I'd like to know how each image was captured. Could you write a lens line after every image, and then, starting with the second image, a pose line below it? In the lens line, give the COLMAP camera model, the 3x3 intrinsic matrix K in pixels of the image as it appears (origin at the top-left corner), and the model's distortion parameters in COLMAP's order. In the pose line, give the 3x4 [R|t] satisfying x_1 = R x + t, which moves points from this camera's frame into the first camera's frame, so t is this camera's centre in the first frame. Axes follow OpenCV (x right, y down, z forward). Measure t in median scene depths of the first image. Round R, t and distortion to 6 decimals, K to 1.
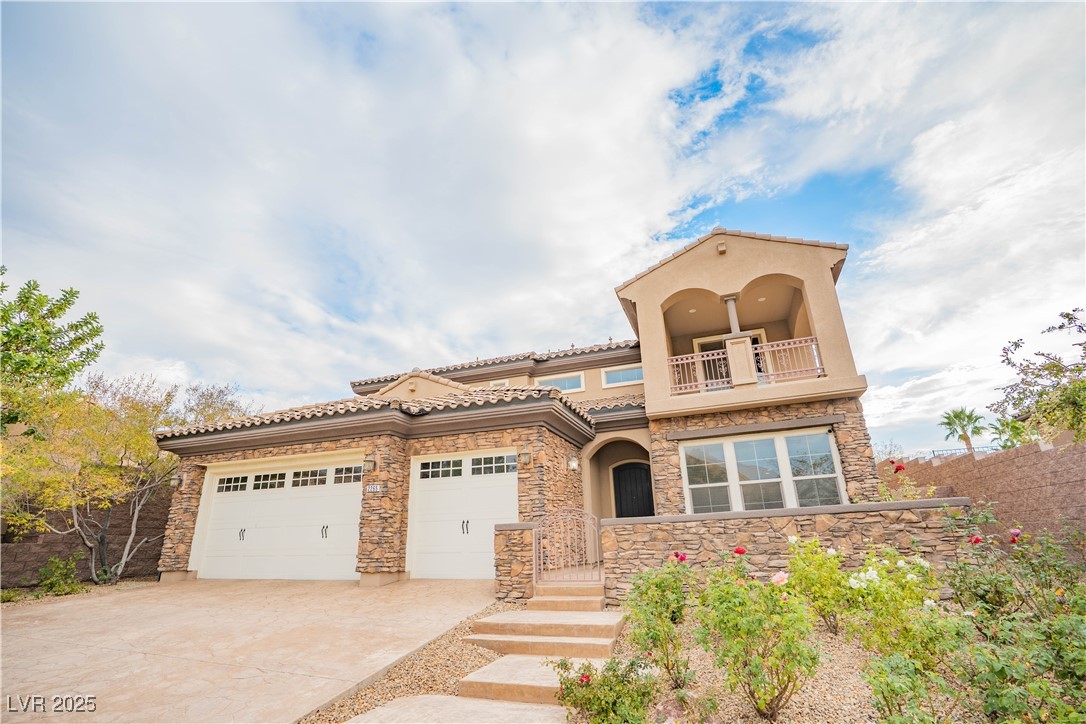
lens RADIAL K [[502.3, 0, 569.4], [0, 502.3, 362.4], [0, 0, 1]] dist [-0.049758, 0.013796]
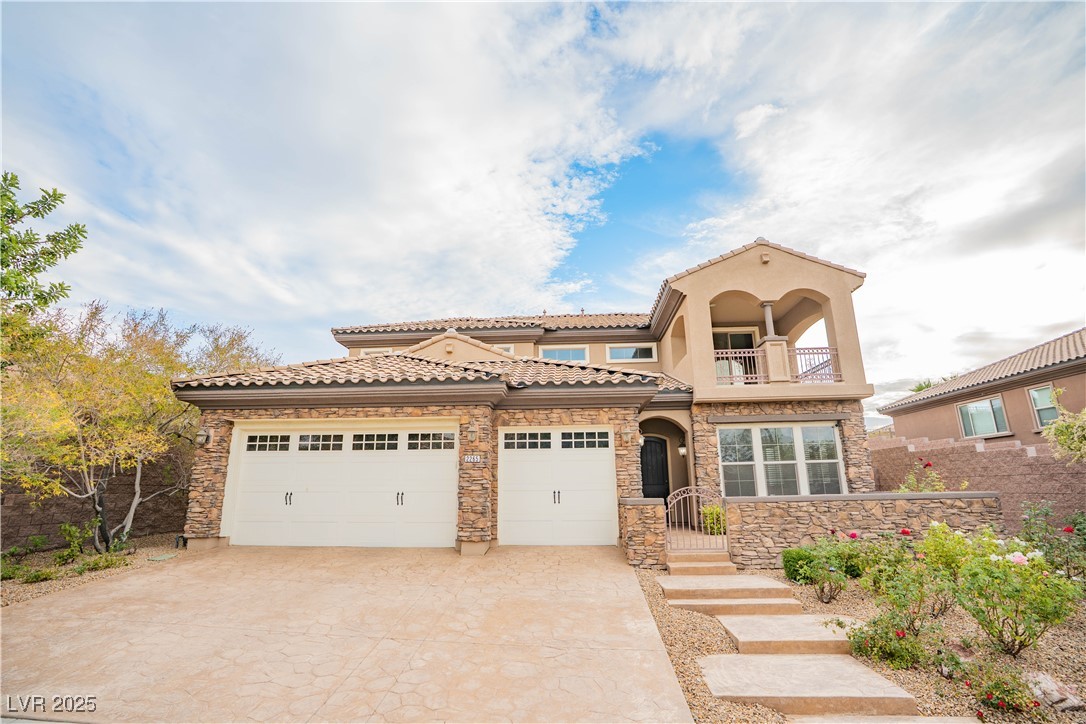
lens RADIAL K [[502.3, 0, 542.4], [0, 502.3, 362.8], [0, 0, 1]] dist [-0.049758, 0.013796]
pose [[0.959704, 0.088451, 0.266731, -0.505719], [-0.115445, 0.989474, 0.087253, -0.037334], [-0.256206, -0.114530, 0.959813, 0.020850]]
